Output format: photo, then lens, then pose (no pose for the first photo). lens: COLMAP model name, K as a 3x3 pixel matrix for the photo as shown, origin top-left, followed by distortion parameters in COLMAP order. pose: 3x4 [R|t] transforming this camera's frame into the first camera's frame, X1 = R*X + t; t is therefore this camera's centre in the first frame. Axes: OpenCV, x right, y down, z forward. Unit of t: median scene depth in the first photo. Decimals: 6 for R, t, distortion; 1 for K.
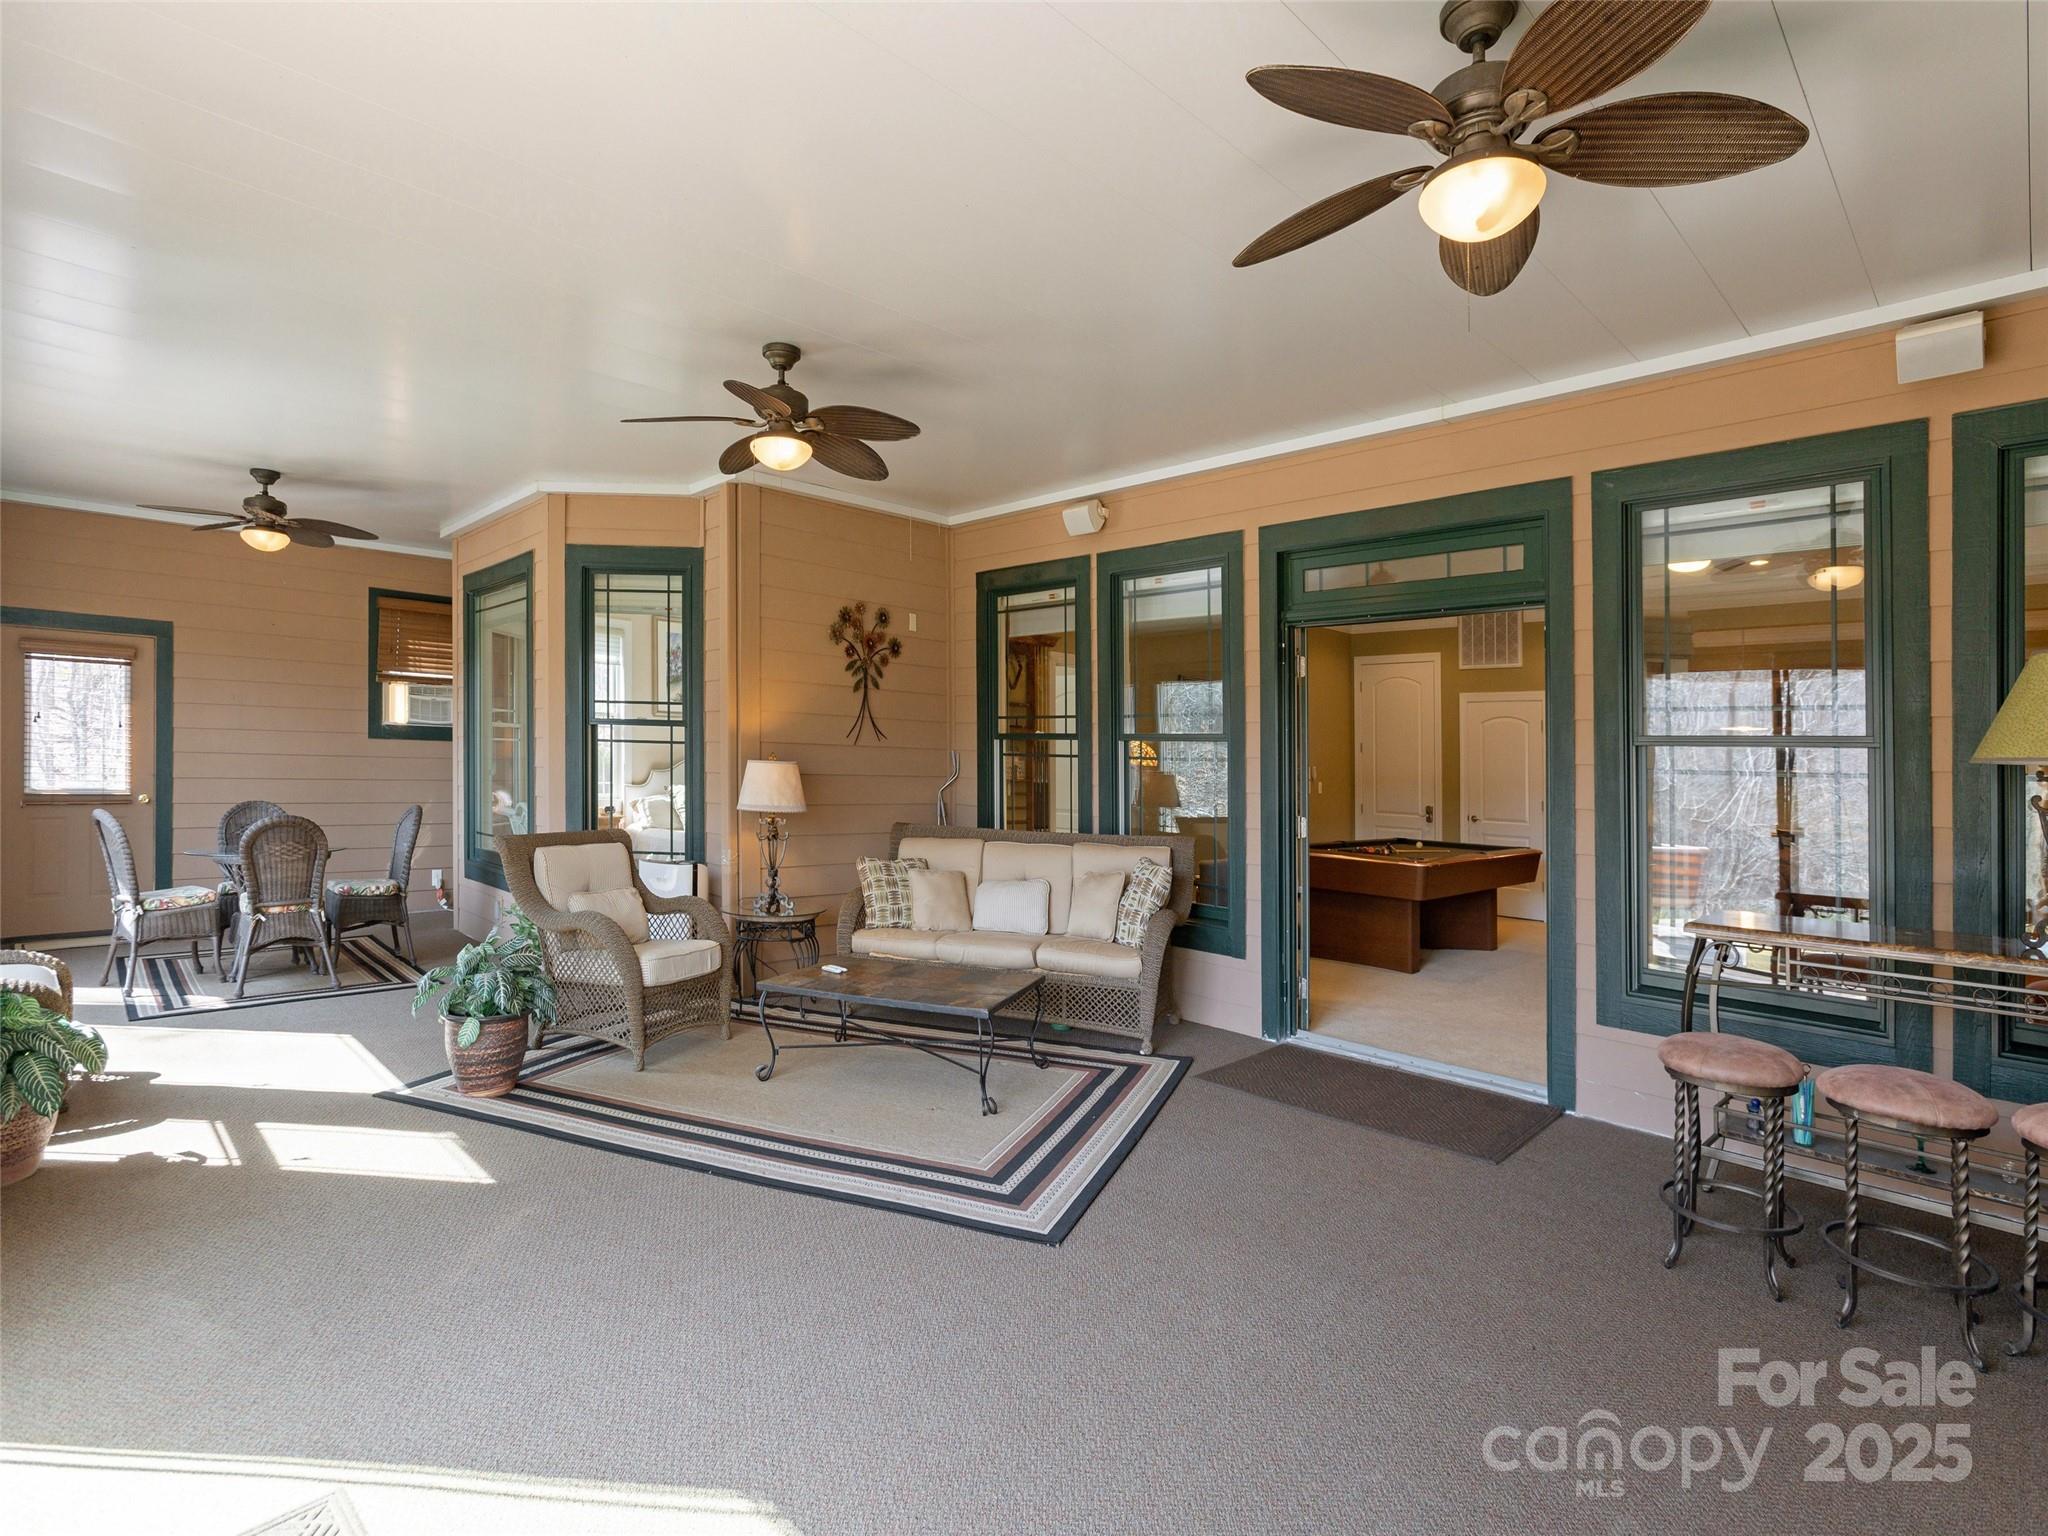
lens RADIAL K [[1025.0, 0, 1024.0], [0, 1025.0, 768.0], [0, 0, 1]] dist [-0.070022, 0.000428]
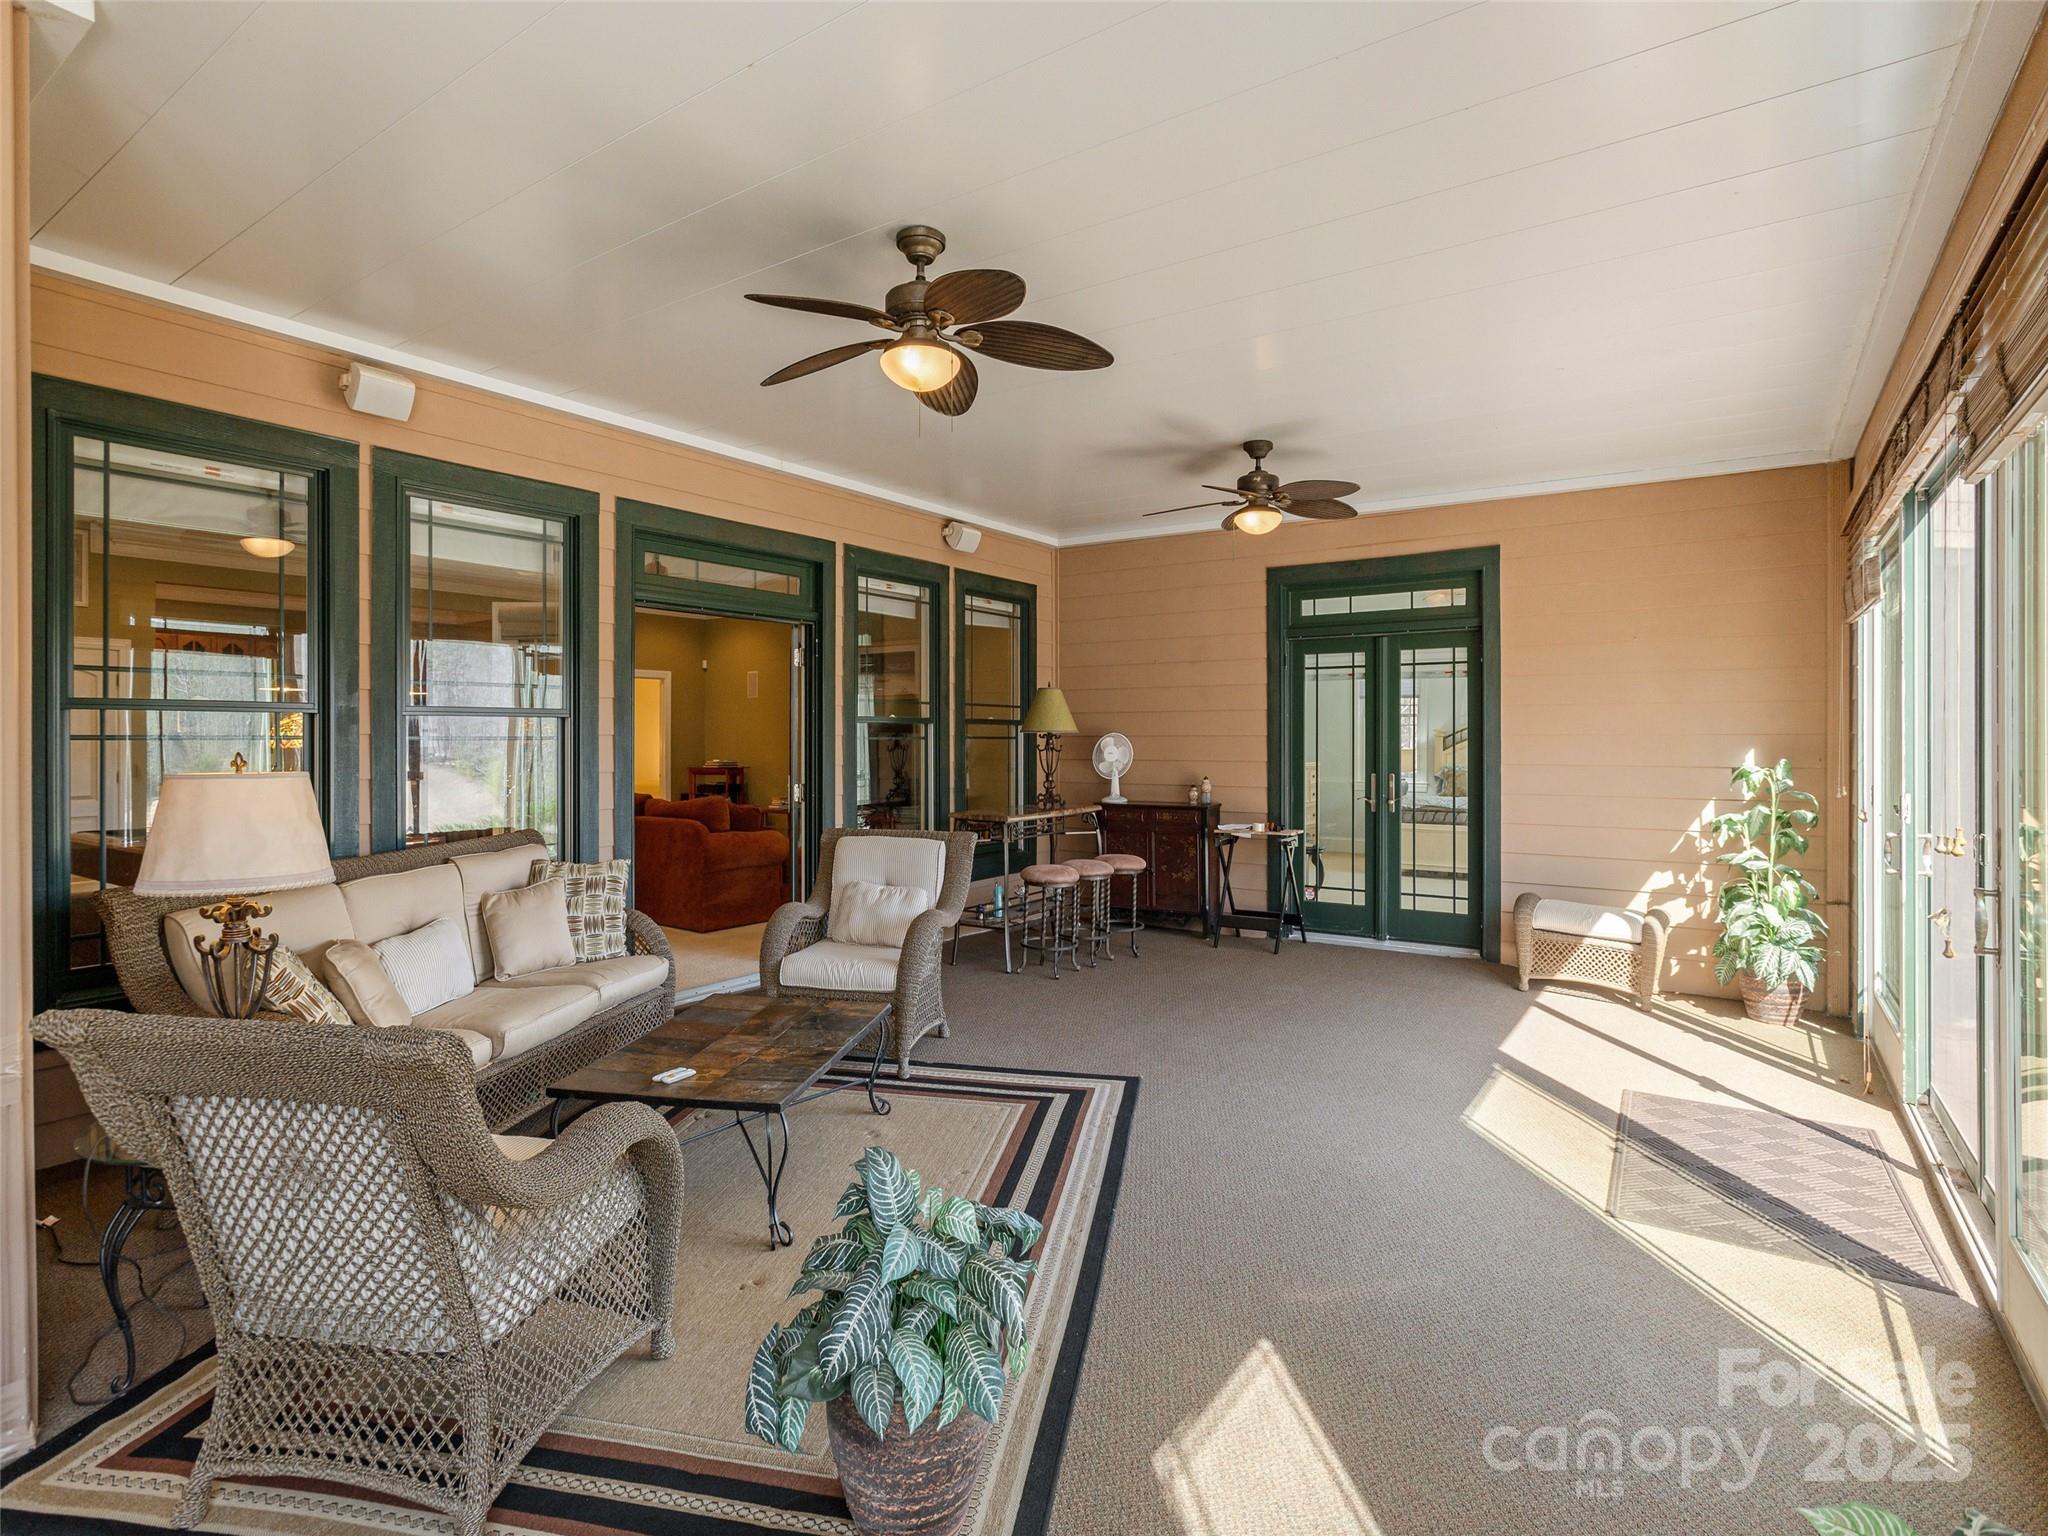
lens RADIAL K [[1000.4, 0, 1017.8], [0, 1000.4, 707.8], [0, 0, 1]] dist [-0.093769, 0.000223]
pose [[-0.183057, 0.009482, 0.983057, -0.716167], [-0.002289, 0.999947, -0.010072, -0.027234], [-0.983100, -0.004094, -0.183026, 0.761728]]
